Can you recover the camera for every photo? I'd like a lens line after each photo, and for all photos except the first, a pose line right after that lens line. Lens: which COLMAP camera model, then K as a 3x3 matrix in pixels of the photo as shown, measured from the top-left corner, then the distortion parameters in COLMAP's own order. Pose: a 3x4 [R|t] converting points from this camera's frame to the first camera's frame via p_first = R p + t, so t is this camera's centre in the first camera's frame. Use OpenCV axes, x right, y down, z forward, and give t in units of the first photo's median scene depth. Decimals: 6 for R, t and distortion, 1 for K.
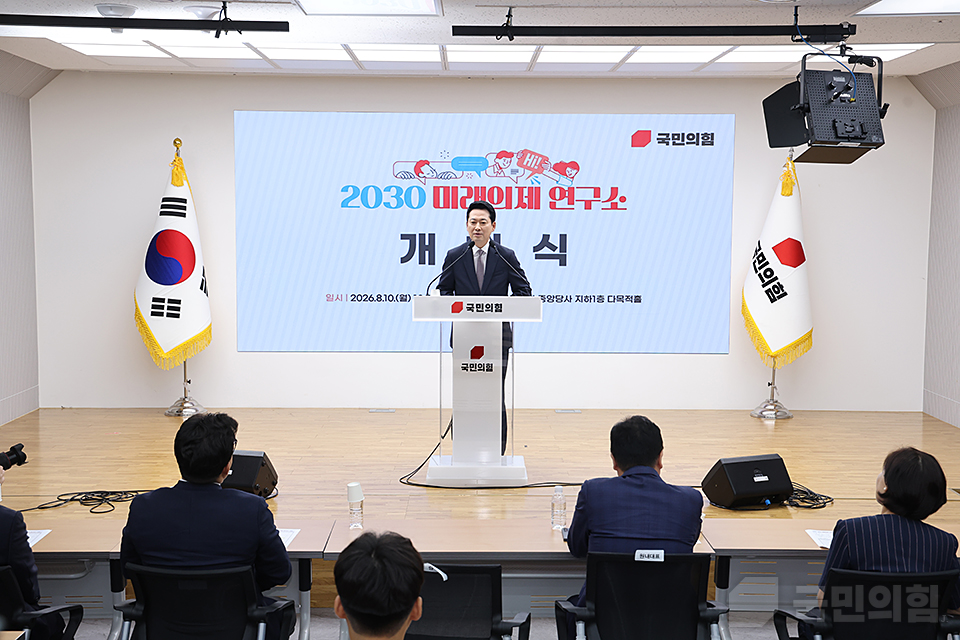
lens RADIAL K [[1300.1, 0, 484.5], [0, 1300.1, 325.6], [0, 0, 1]] dist [0.147828, 0.000000]
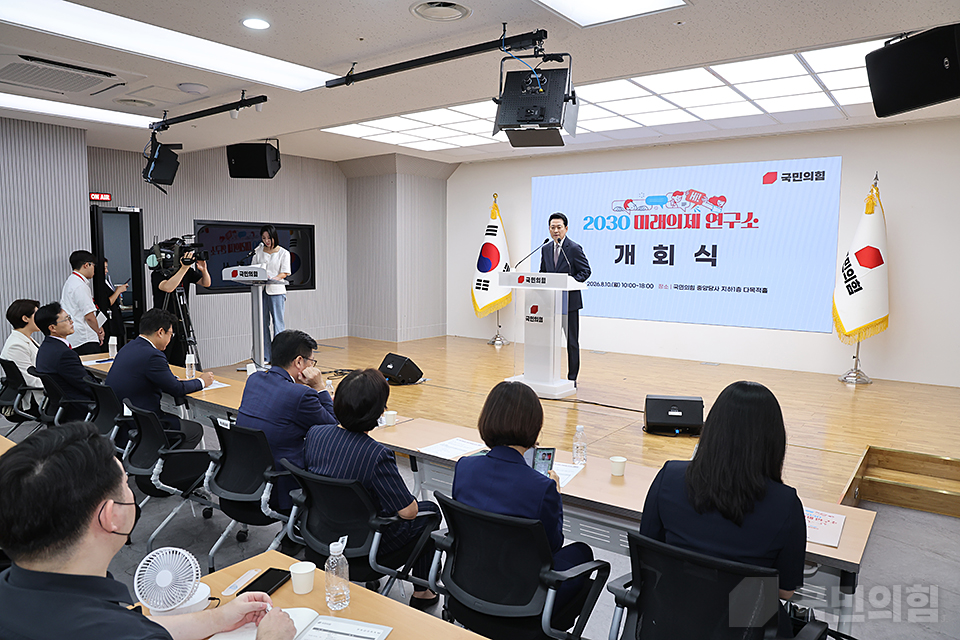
lens RADIAL K [[660.0, 0, 508.5], [0, 660.0, 316.3], [0, 0, 1]] dist [-0.027683, 0.002377]
pose [[0.811644, 0.056726, -0.581392, 0.322962], [-0.058838, 0.998151, 0.015249, 0.014187], [0.581182, 0.021831, 0.813481, 0.261457]]
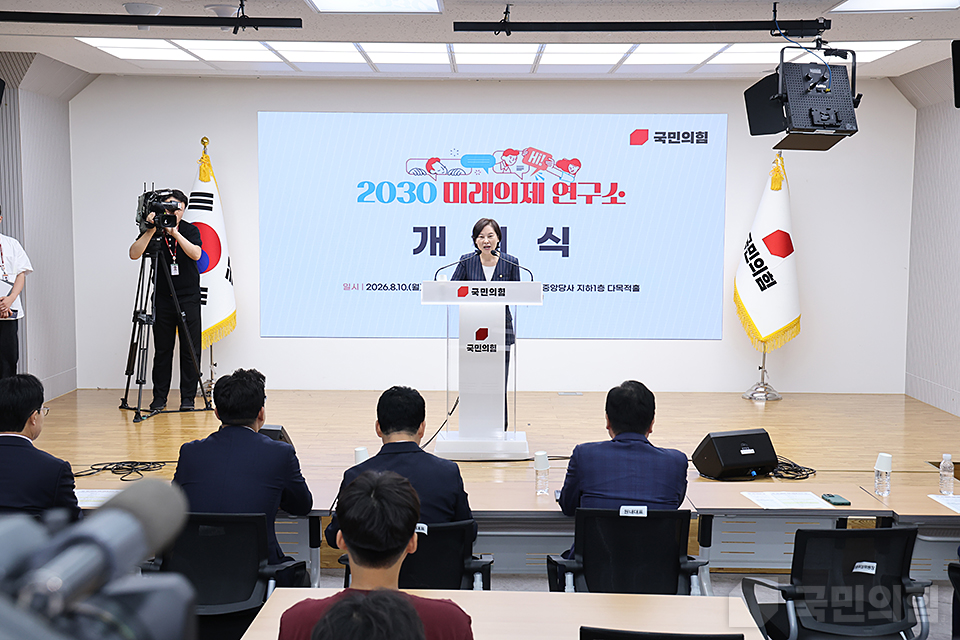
lens RADIAL K [[1228.4, 0, 481.6], [0, 1228.4, 320.1], [0, 0, 1]] dist [0.126622, 0.000000]
pose [[0.999884, 0.000475, -0.015225, 0.007294], [-0.000531, 0.999993, -0.003691, 0.009925], [0.015223, 0.003699, 0.999877, -0.006077]]
